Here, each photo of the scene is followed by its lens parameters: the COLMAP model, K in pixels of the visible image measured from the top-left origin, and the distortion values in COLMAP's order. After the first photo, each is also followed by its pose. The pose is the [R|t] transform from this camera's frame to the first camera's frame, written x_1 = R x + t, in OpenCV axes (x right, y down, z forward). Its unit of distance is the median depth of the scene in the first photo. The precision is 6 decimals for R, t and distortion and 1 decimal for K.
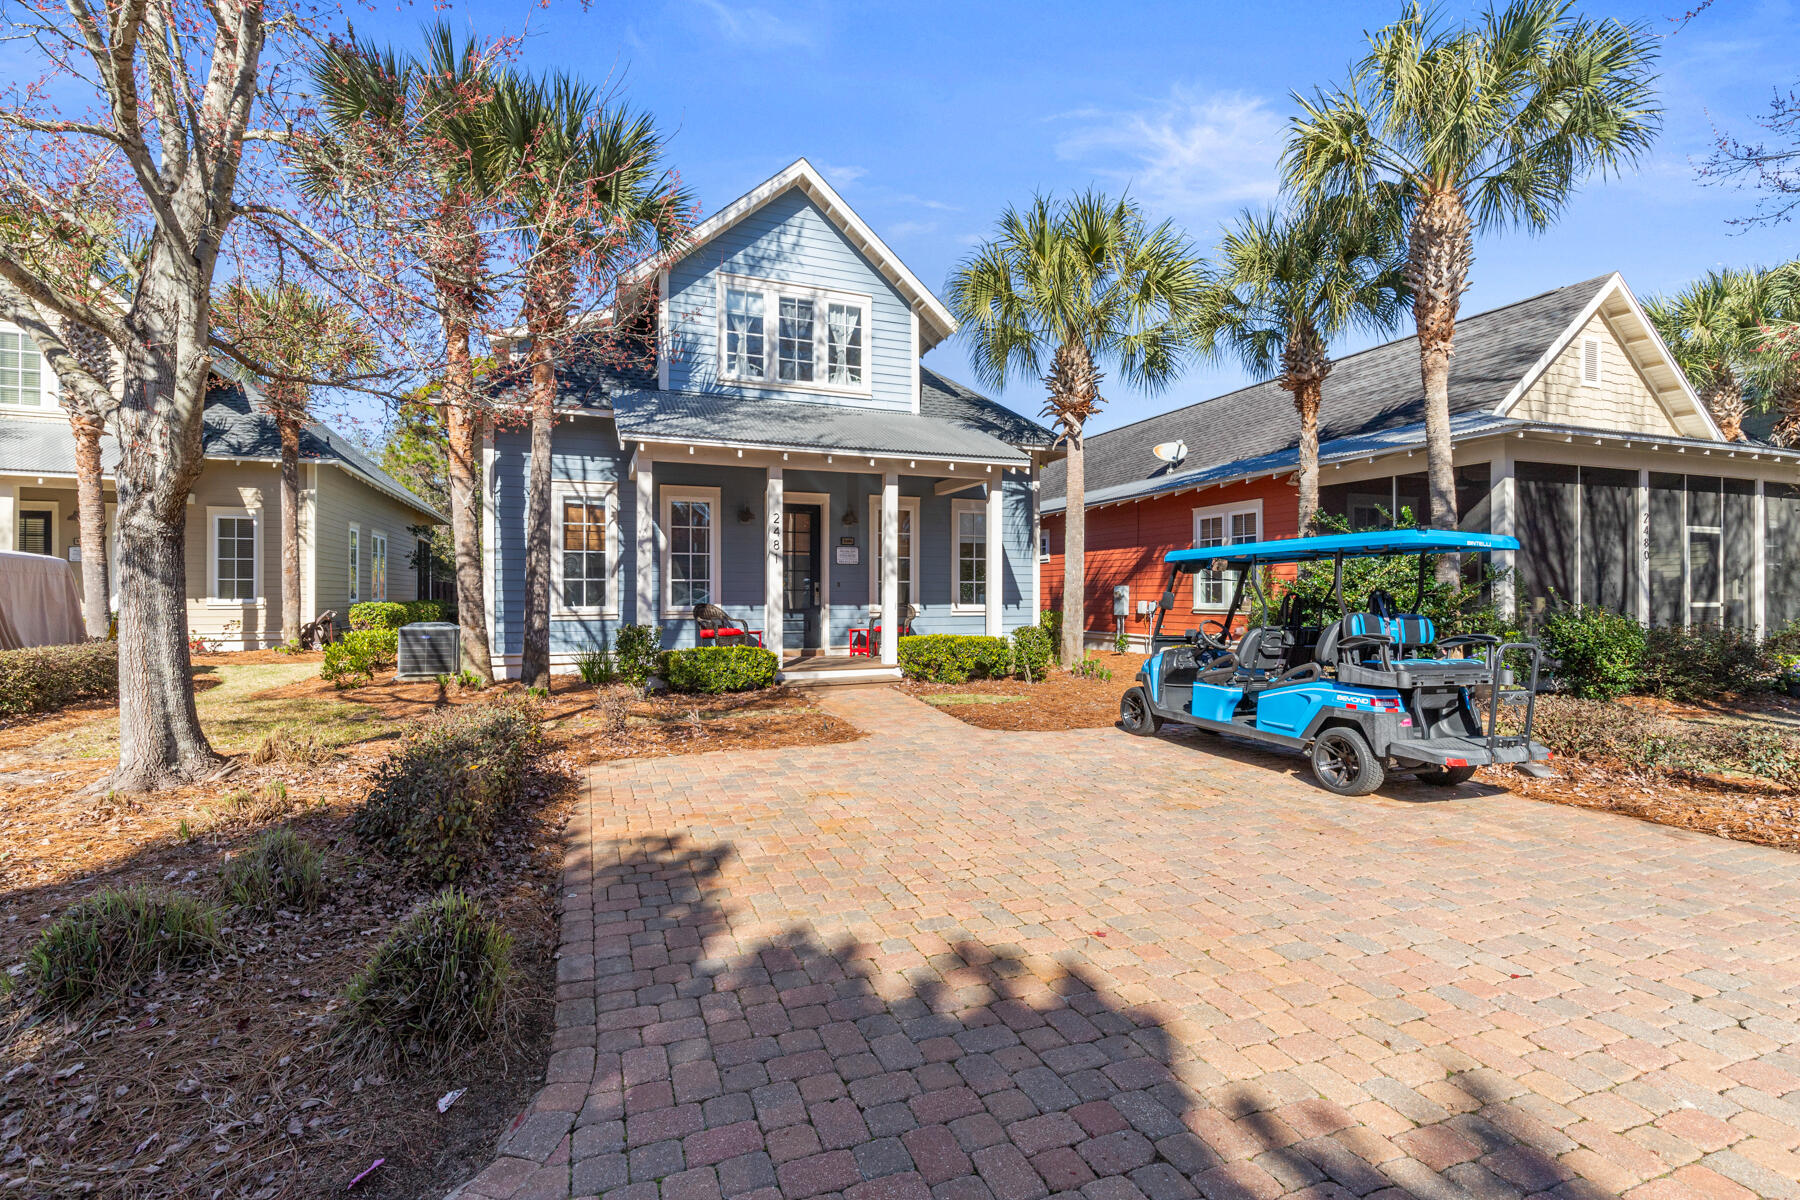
lens RADIAL K [[813.1, 0, 899.5], [0, 813.1, 595.8], [0, 0, 1]] dist [0.009697, -0.001965]
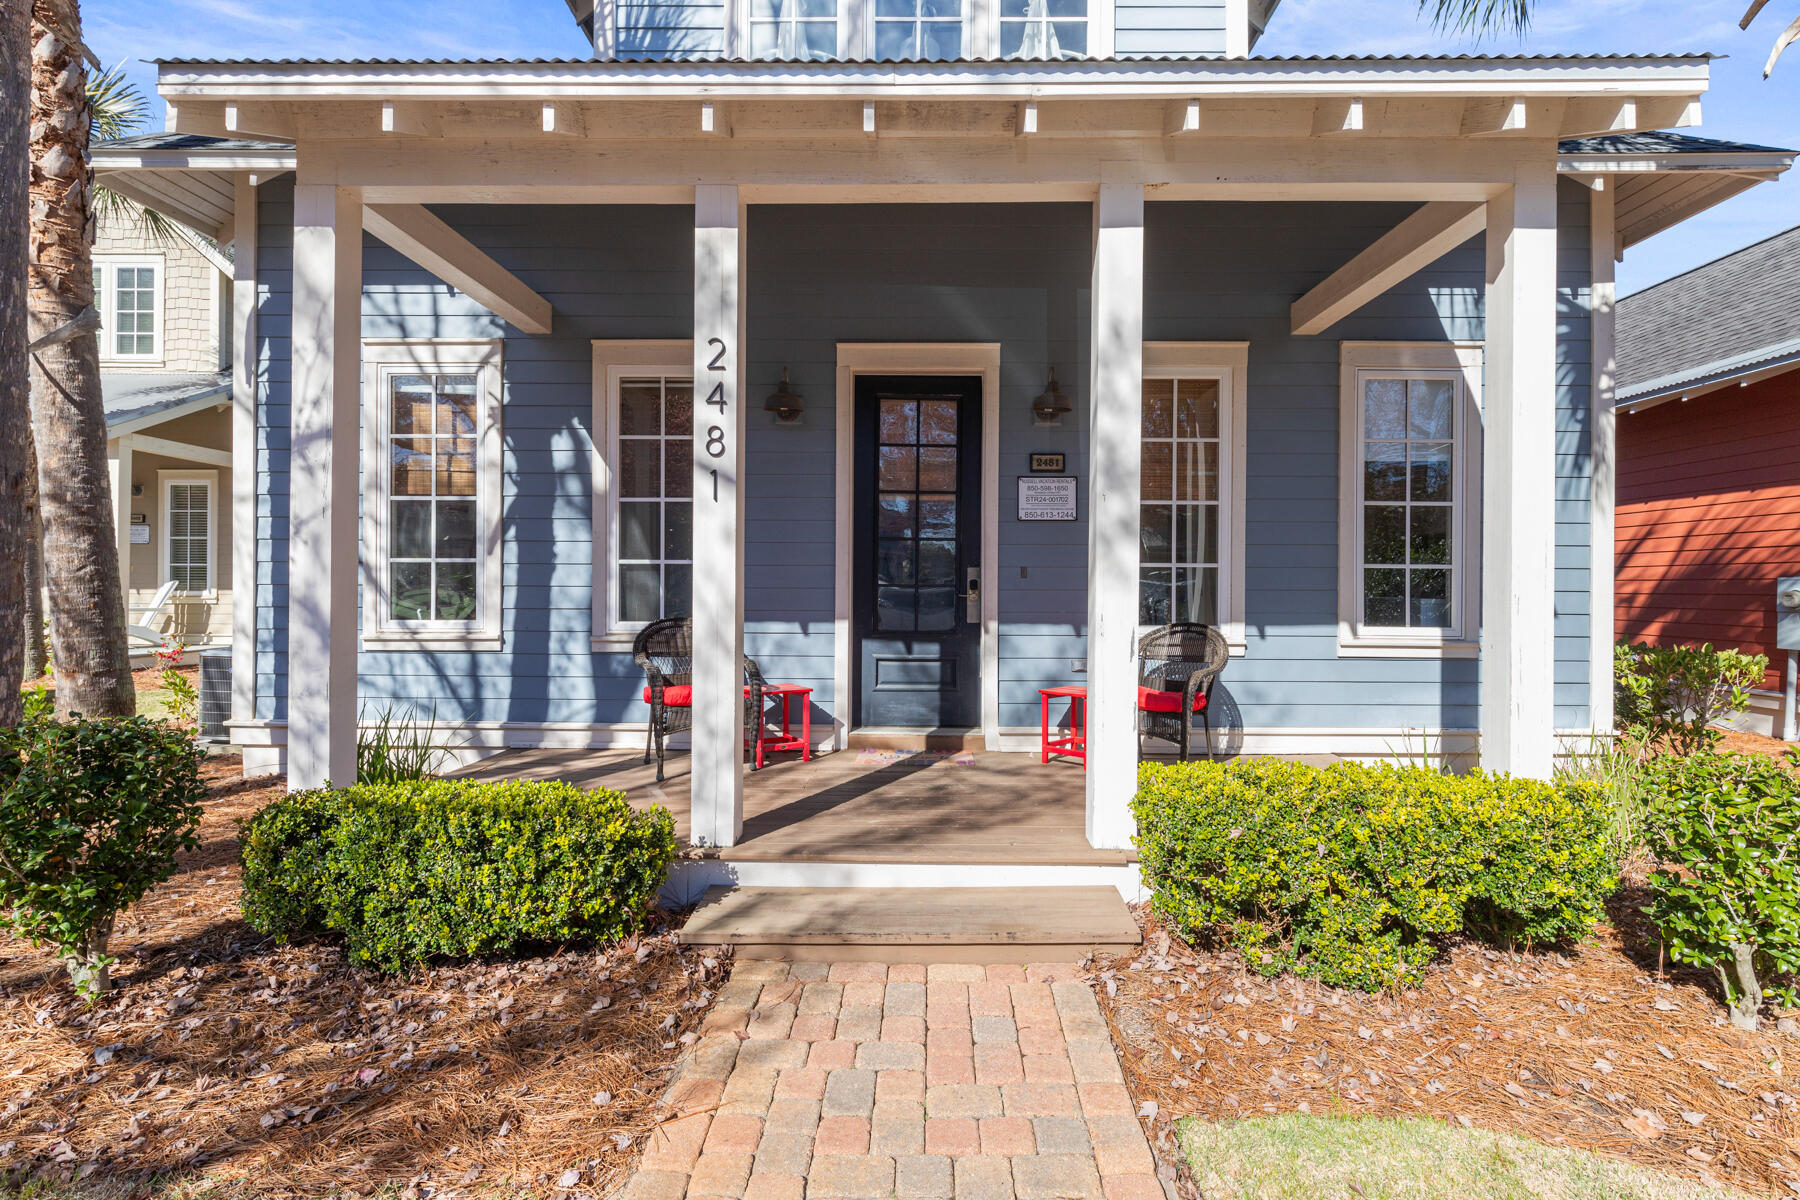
lens RADIAL K [[841.7, 0, 923.3], [0, 841.7, 582.6], [0, 0, 1]] dist [0.002064, 0.000004]
pose [[0.929343, 0.005172, -0.369181, 0.034693], [-0.006779, 0.999972, -0.003056, -0.008047], [0.369155, 0.005342, 0.929352, 0.667203]]
